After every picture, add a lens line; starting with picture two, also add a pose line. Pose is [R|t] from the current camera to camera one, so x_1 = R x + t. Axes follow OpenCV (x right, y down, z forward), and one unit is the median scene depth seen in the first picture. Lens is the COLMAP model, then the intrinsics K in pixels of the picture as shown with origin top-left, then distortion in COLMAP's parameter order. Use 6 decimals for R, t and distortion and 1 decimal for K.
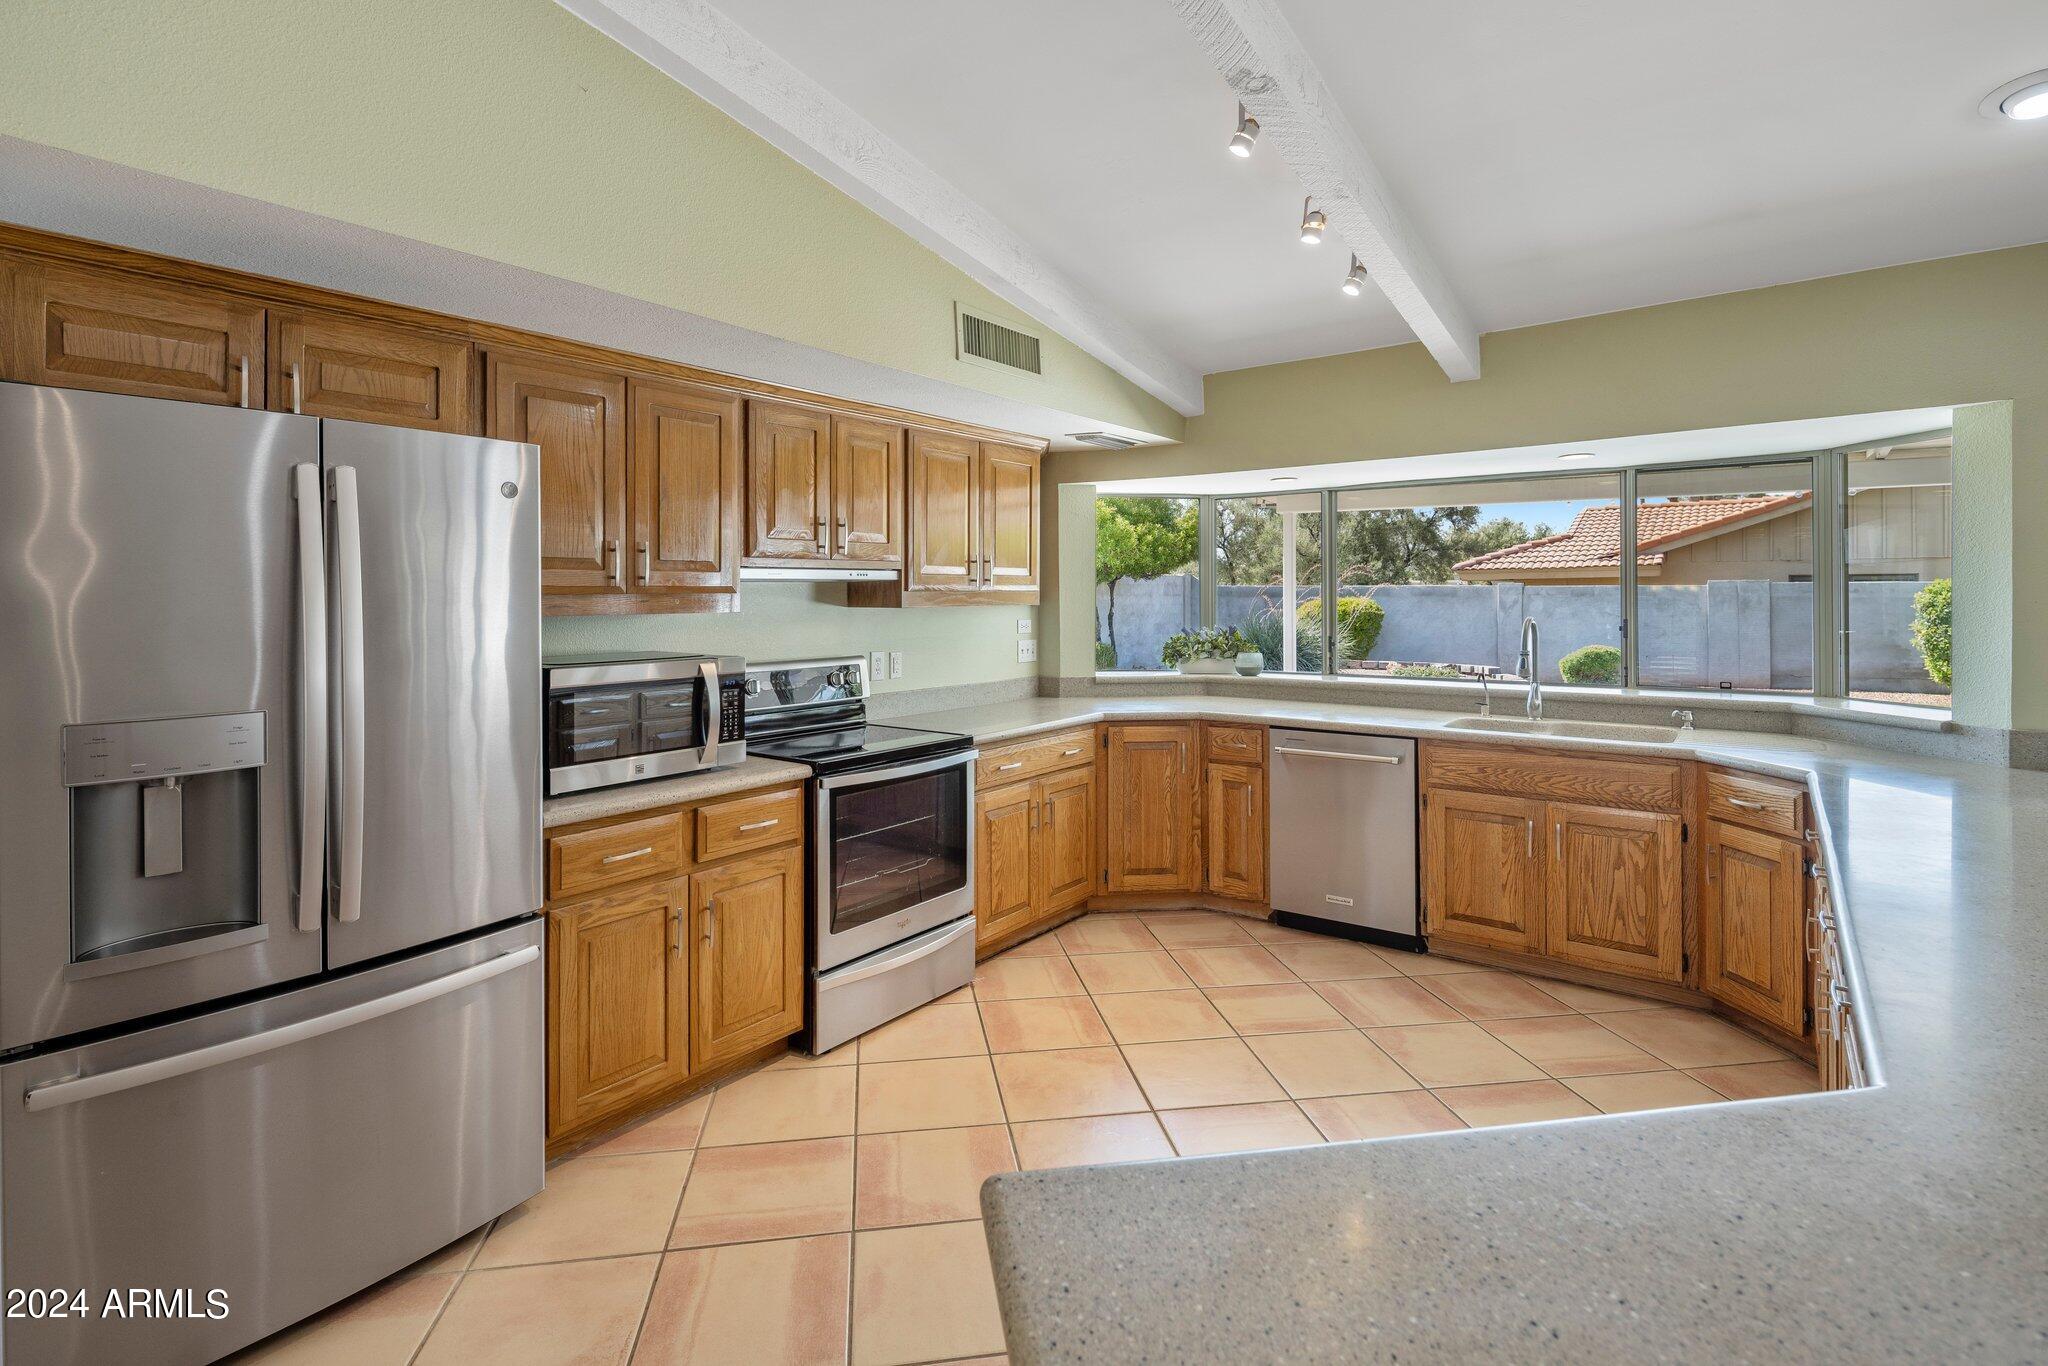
lens RADIAL K [[1024.8, 0, 1005.2], [0, 1024.8, 599.5], [0, 0, 1]] dist [0.005031, -0.002748]
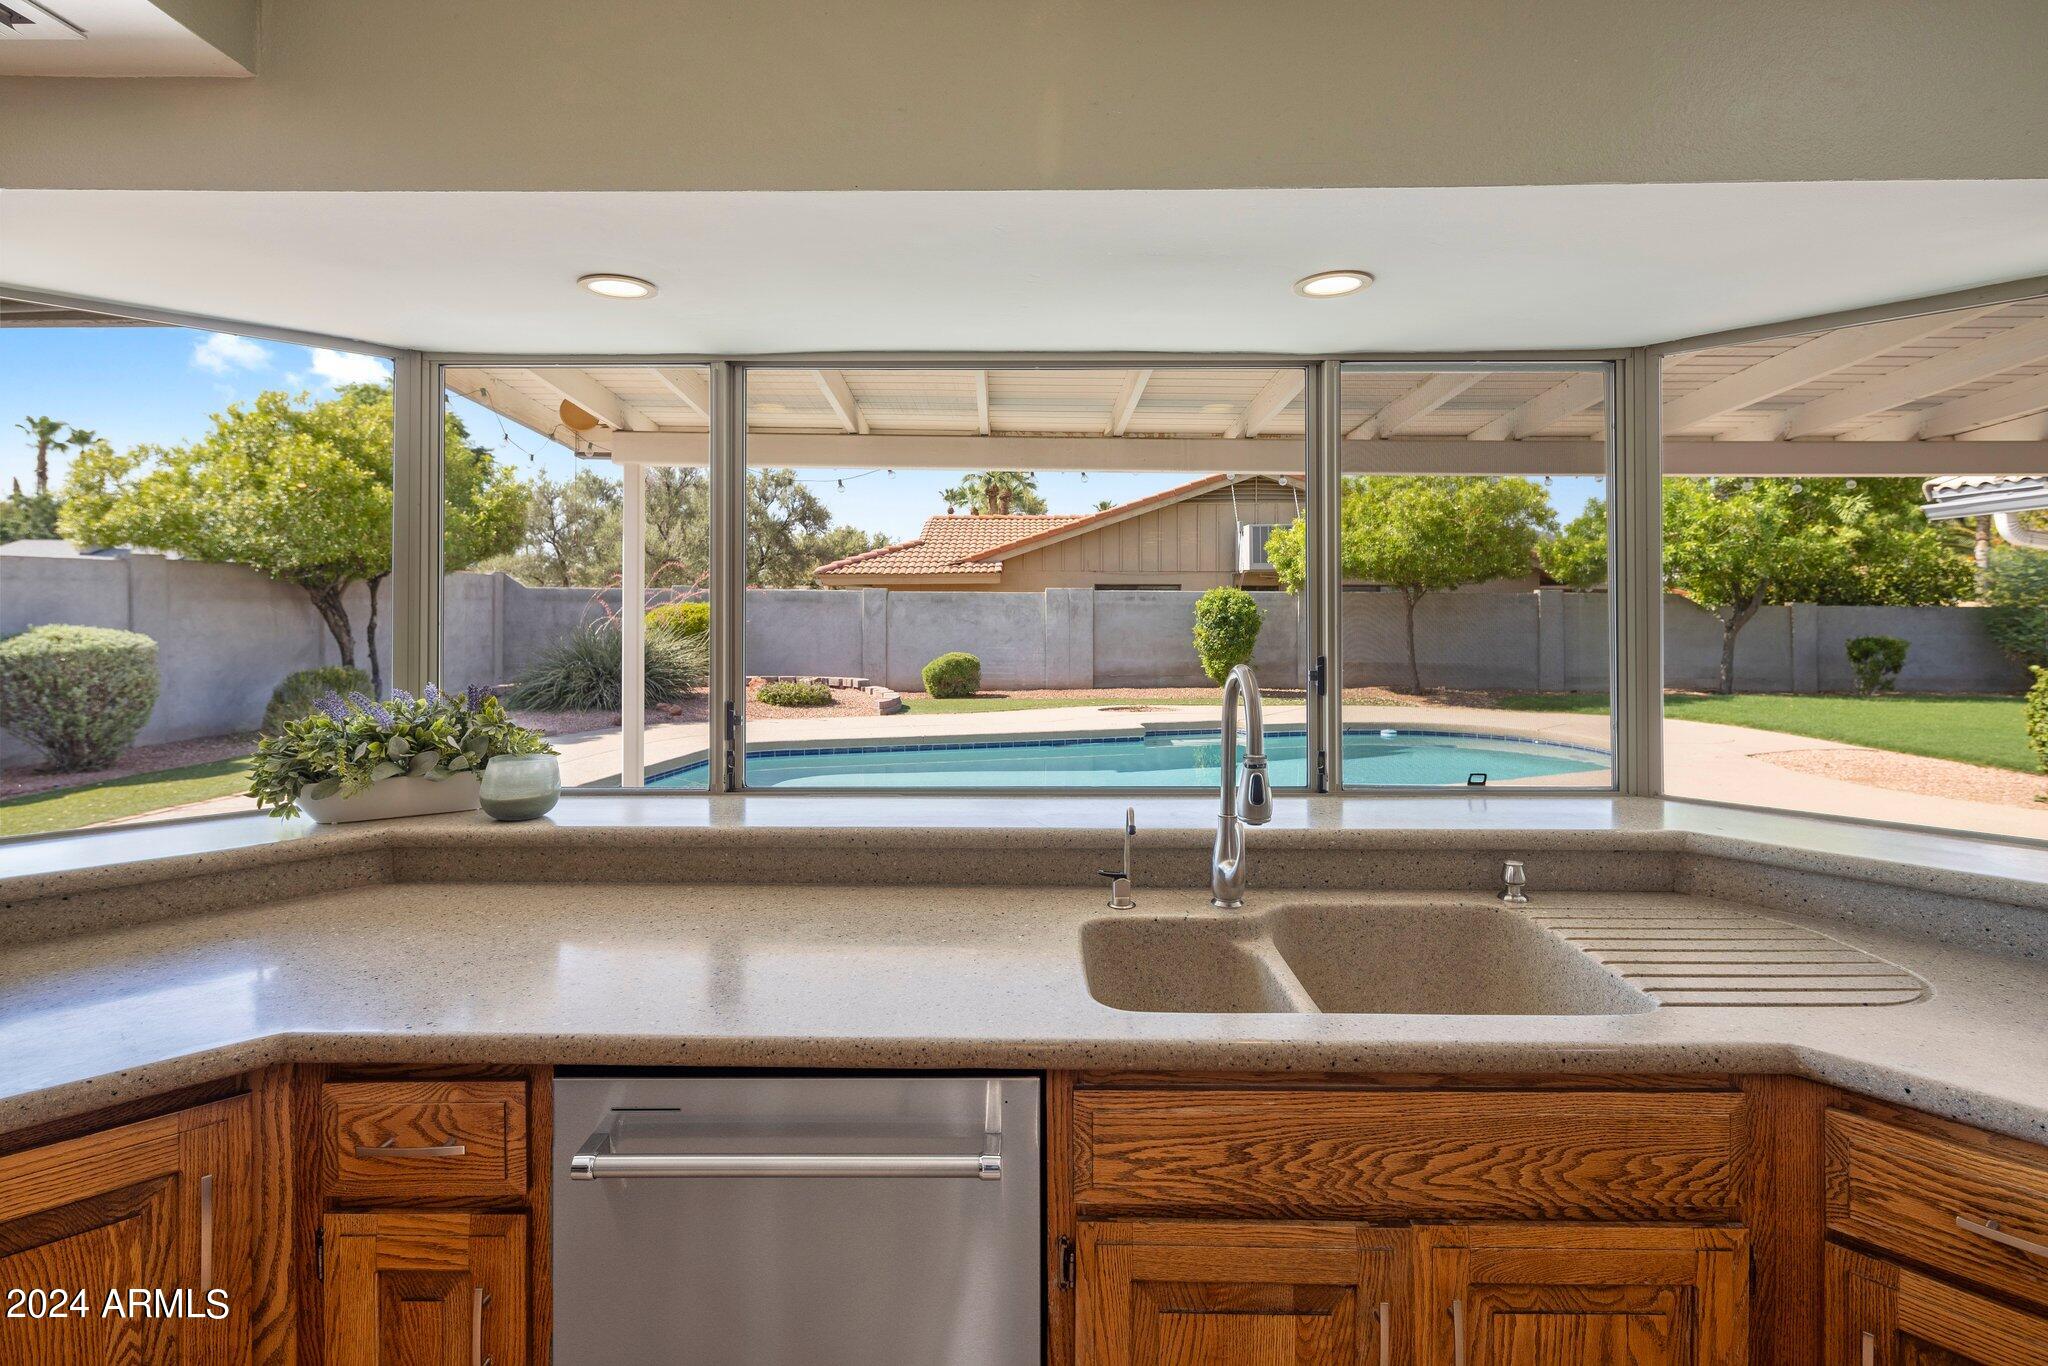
lens RADIAL K [[1024.8, 0, 1029.0], [0, 1024.8, 599.4], [0, 0, 1]] dist [0.005031, -0.002748]
pose [[0.803495, 0.005174, 0.595290, 0.046242], [-0.002738, 0.999984, -0.004995, -0.001472], [-0.595306, 0.002384, 0.803496, 0.165633]]
